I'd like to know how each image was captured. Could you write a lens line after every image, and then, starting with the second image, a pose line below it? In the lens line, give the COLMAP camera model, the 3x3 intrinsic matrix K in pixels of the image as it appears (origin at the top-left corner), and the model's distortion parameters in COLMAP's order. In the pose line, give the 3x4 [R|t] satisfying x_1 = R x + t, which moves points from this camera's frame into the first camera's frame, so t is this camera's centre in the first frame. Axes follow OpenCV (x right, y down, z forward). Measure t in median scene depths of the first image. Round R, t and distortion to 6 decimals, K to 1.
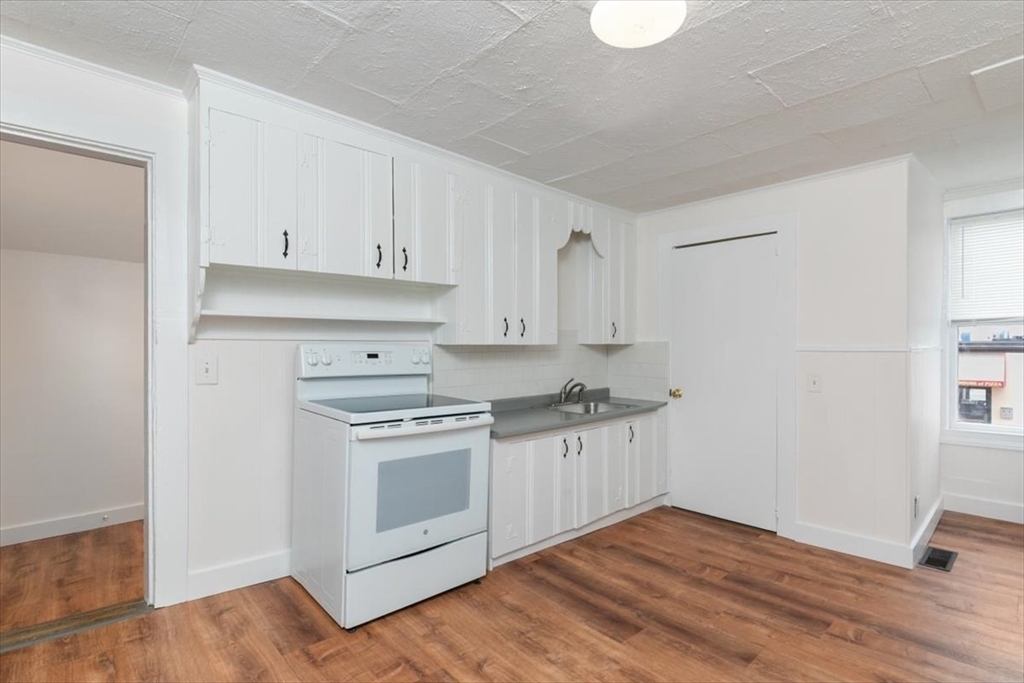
lens RADIAL K [[474.3, 0, 519.1], [0, 474.3, 349.8], [0, 0, 1]] dist [0.015685, -0.000517]
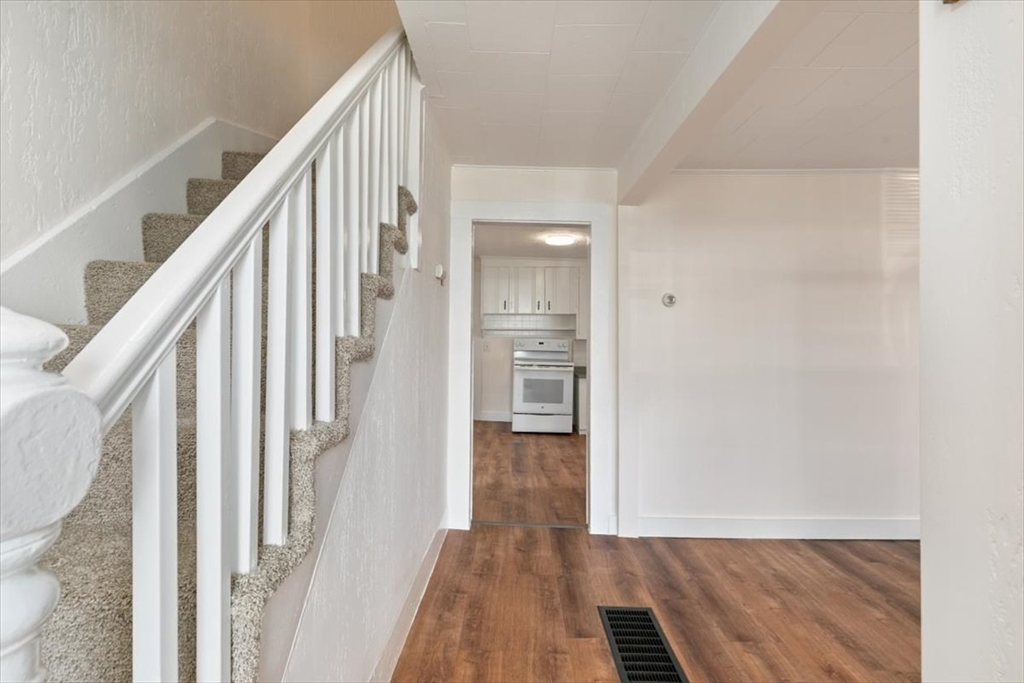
lens RADIAL K [[474.3, 0, 519.1], [0, 474.3, 349.8], [0, 0, 1]] dist [0.015685, -0.000517]
pose [[0.695983, 0.017590, -0.717843, 1.542779], [-0.013026, 0.999845, 0.011870, 0.021444], [0.717940, 0.001089, 0.696104, -0.924166]]
